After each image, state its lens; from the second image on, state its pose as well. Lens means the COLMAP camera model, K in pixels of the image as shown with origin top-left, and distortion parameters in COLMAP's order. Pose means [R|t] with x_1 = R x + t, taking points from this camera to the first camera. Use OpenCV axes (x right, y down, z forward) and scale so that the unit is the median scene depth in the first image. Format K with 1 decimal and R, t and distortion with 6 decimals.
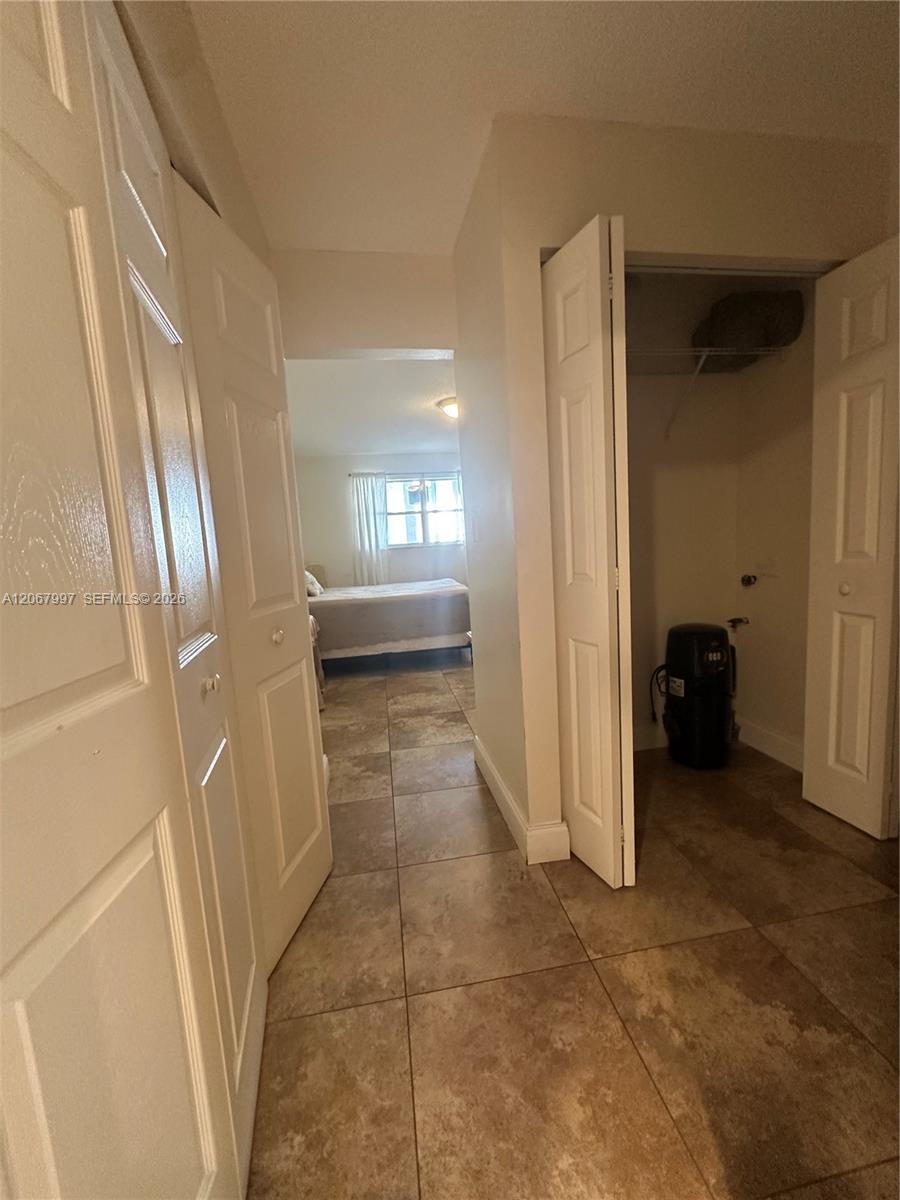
lens RADIAL K [[481.9, 0, 450.0], [0, 481.9, 600.0], [0, 0, 1]] dist [-0.001660, 0.000256]
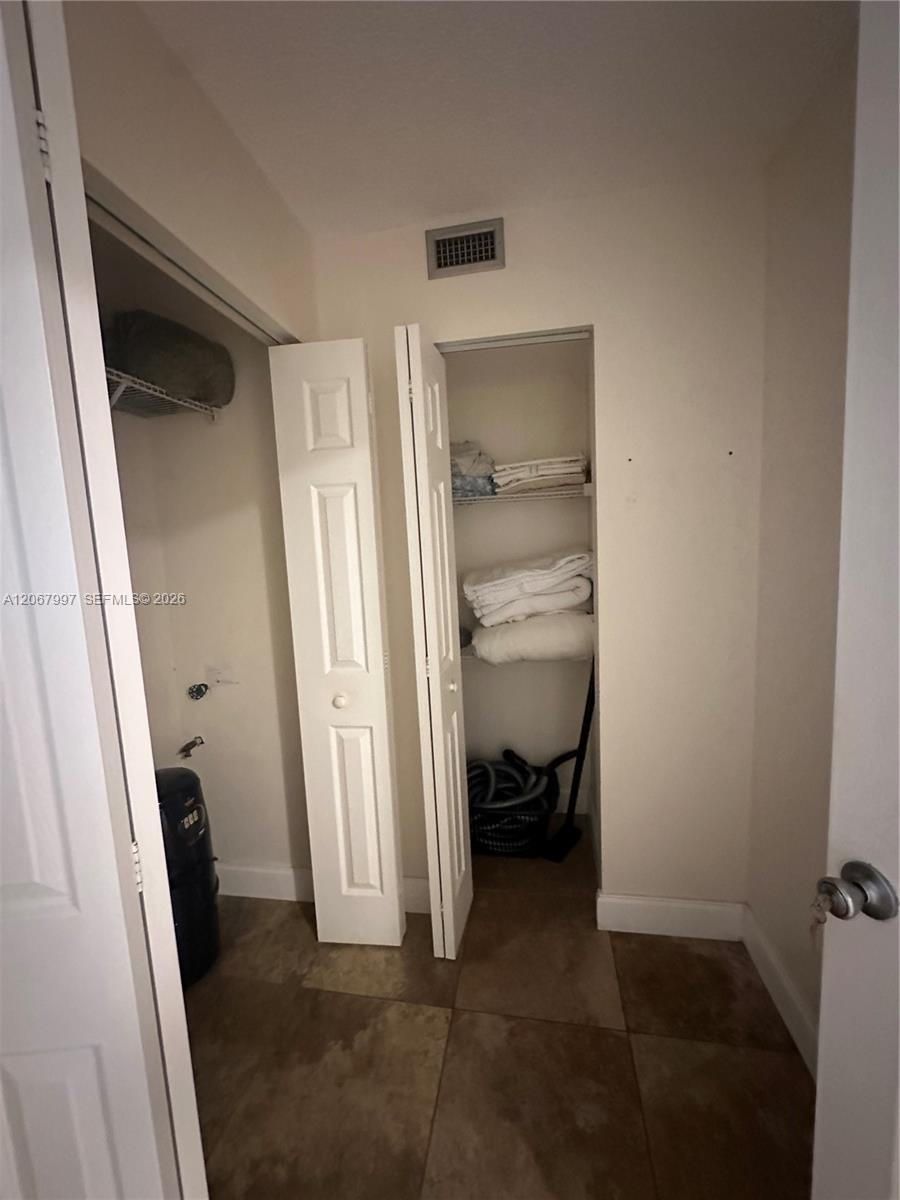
lens RADIAL K [[483.8, 0, 450.0], [0, 483.8, 600.0], [0, 0, 1]] dist [-0.000281, 0.000442]
pose [[0.330300, -0.069656, 0.941302, 0.041862], [0.139668, 0.989902, 0.024243, -0.187068], [-0.933485, 0.123462, 0.336693, 0.433770]]
